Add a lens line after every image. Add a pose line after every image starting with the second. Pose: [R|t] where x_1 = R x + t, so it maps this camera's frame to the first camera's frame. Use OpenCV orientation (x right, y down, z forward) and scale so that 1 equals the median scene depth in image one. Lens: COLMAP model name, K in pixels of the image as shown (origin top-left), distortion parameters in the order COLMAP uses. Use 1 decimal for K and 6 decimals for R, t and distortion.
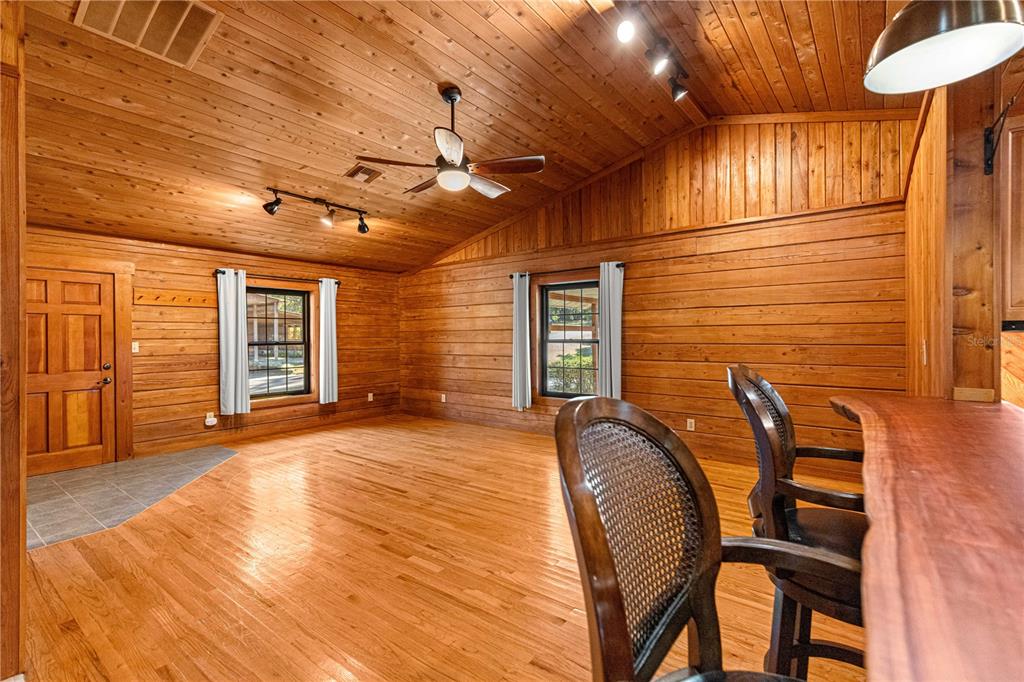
lens RADIAL K [[463.0, 0, 518.6], [0, 463.0, 330.4], [0, 0, 1]] dist [0.008232, -0.001561]
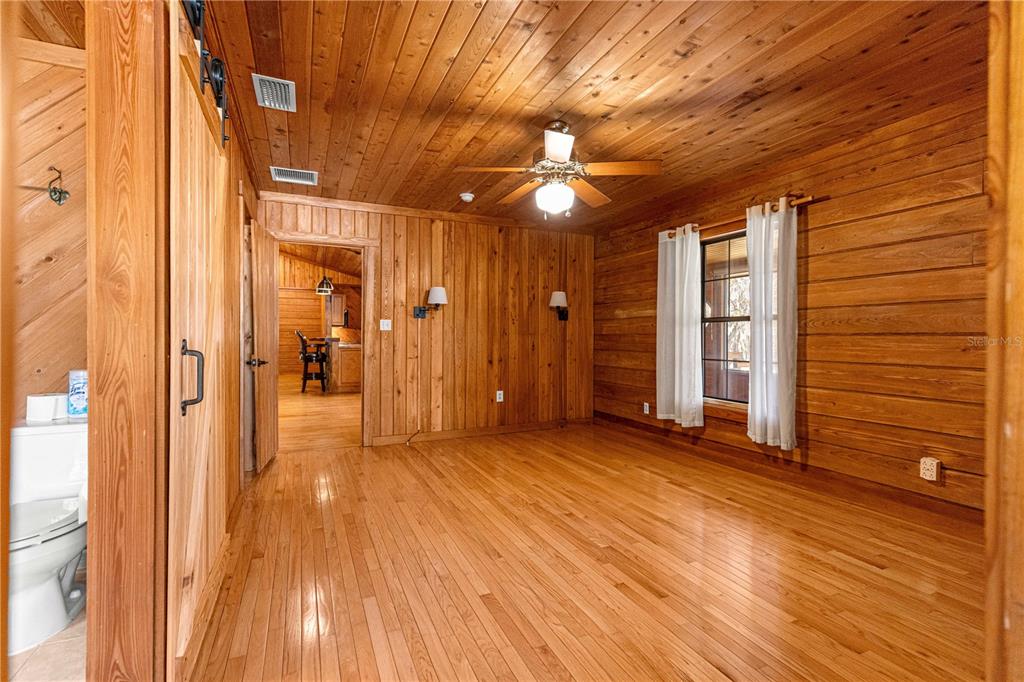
lens RADIAL K [[463.0, 0, 502.9], [0, 463.0, 338.2], [0, 0, 1]] dist [0.008232, -0.001561]
pose [[0.485748, 0.006932, 0.874071, -1.379876], [-0.015502, 0.999880, 0.000686, 0.050459], [-0.873961, -0.013883, 0.485797, -1.686647]]
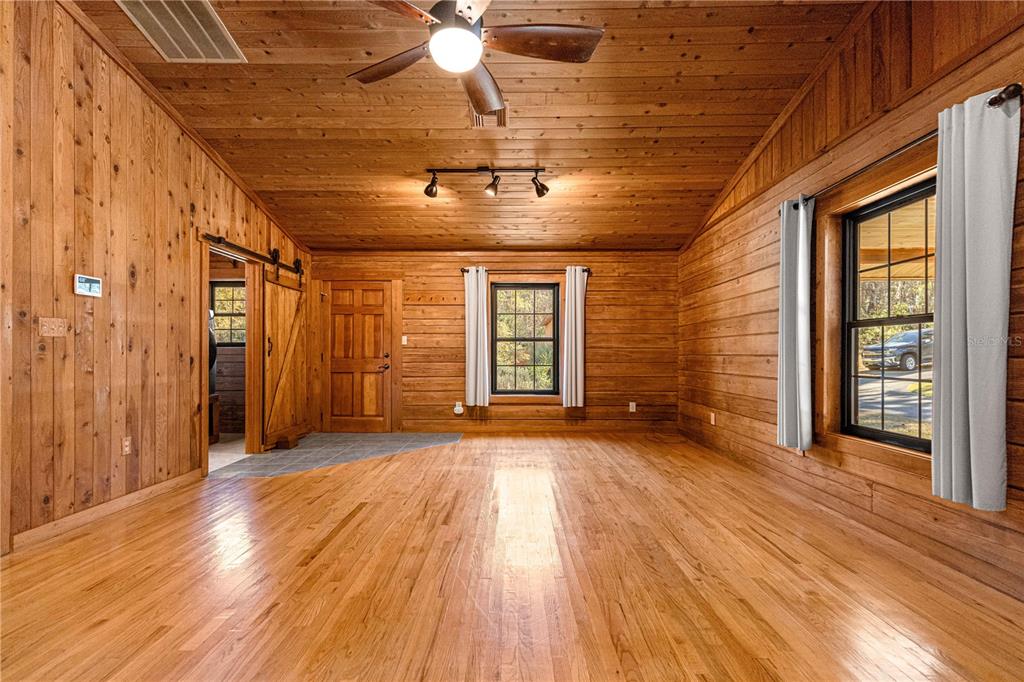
lens RADIAL K [[463.0, 0, 509.6], [0, 463.0, 352.5], [0, 0, 1]] dist [0.008232, -0.001561]
pose [[0.597039, 0.003210, -0.802206, 0.370175], [0.004010, 0.999968, 0.006986, 0.074839], [0.802203, -0.007387, 0.597006, 0.620568]]
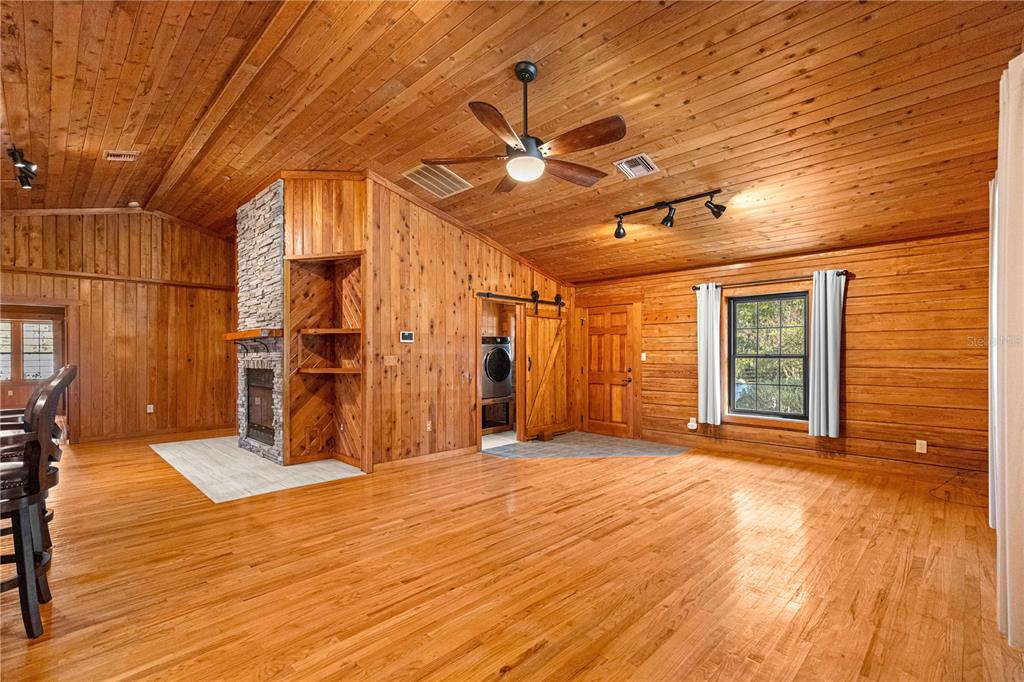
lens RADIAL K [[463.0, 0, 508.5], [0, 463.0, 354.4], [0, 0, 1]] dist [0.008232, -0.001561]
pose [[-0.134590, 0.007073, -0.990876, 0.661564], [0.012045, 0.999912, 0.005502, 0.021392], [0.990828, -0.011194, -0.134663, 0.983089]]
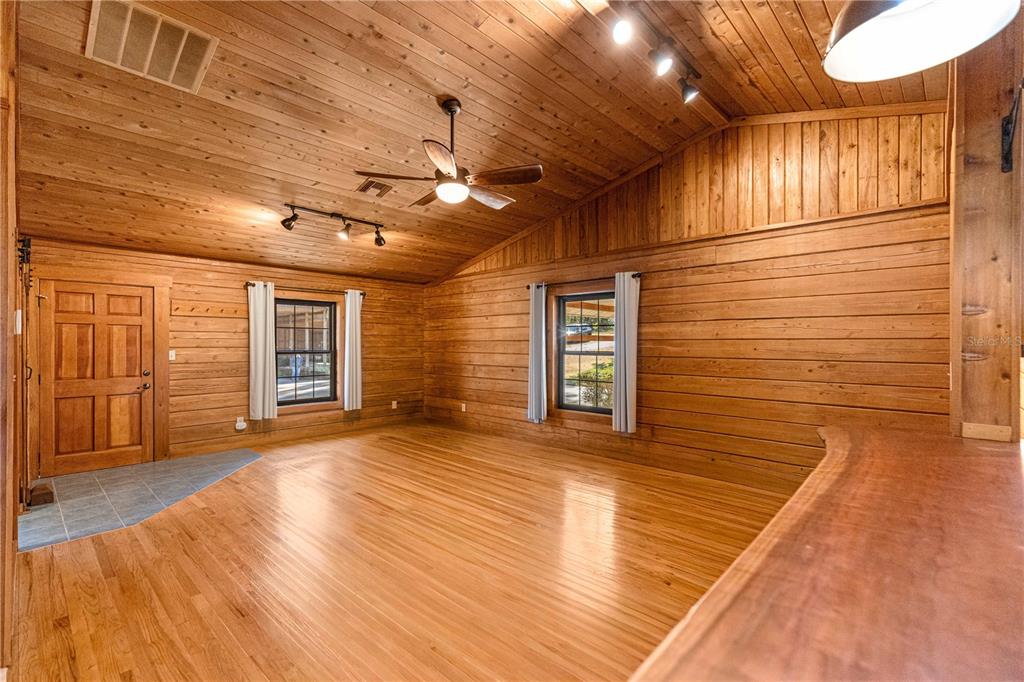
lens RADIAL K [[463.0, 0, 510.4], [0, 463.0, 339.8], [0, 0, 1]] dist [0.008232, -0.001561]
pose [[0.994774, 0.007346, -0.101834, 0.073487], [-0.007047, 0.999970, 0.003294, -0.010362], [0.101855, -0.002559, 0.994796, 0.019070]]
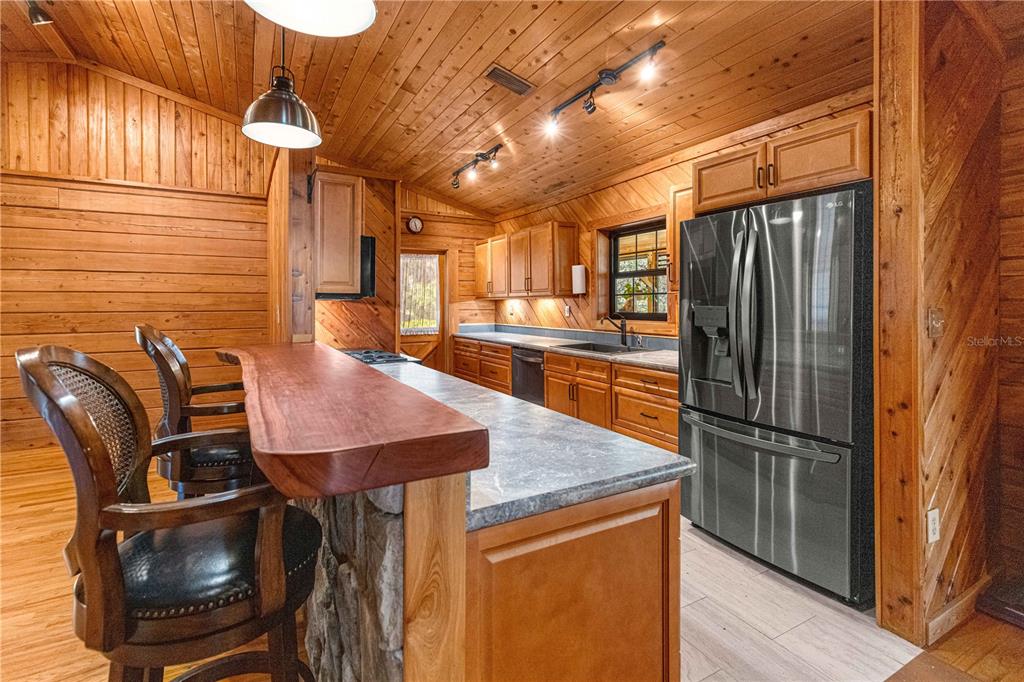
lens RADIAL K [[463.0, 0, 497.3], [0, 463.0, 306.4], [0, 0, 1]] dist [0.008232, -0.001561]
pose [[0.406492, -0.004075, 0.913645, -0.085422], [-0.009745, 0.999914, 0.008796, 0.003103], [-0.913602, -0.012479, 0.406418, -0.106975]]
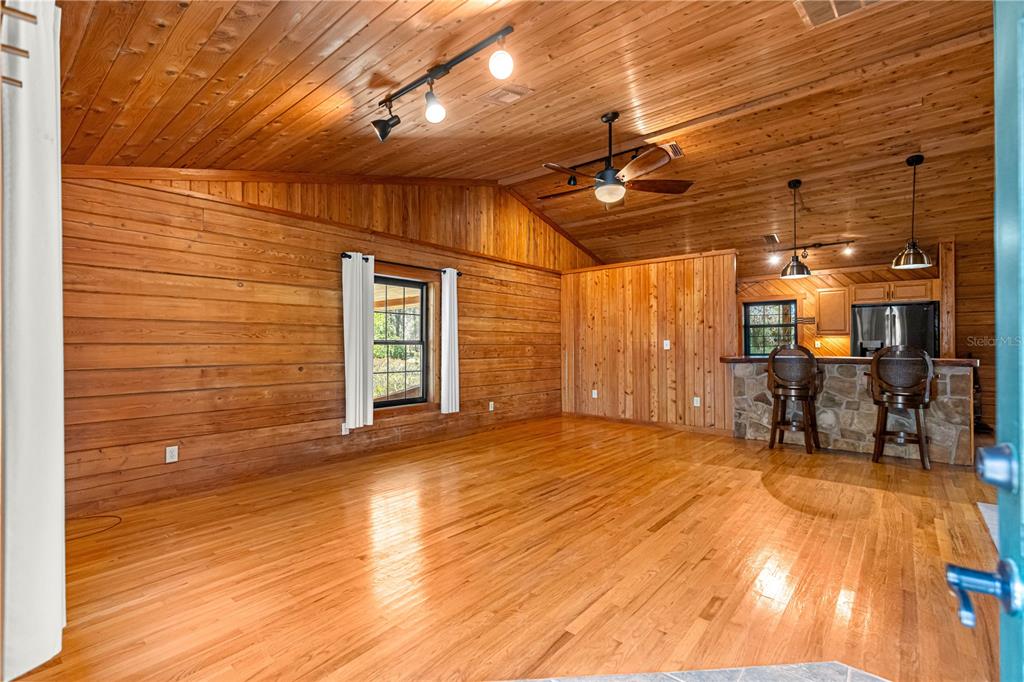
lens RADIAL K [[463.0, 0, 501.8], [0, 463.0, 337.9], [0, 0, 1]] dist [0.008232, -0.001561]
pose [[0.067334, 0.025902, 0.997394, -1.144324], [-0.009422, 0.999635, -0.025324, 0.051481], [-0.997686, -0.007692, 0.067554, 1.074404]]
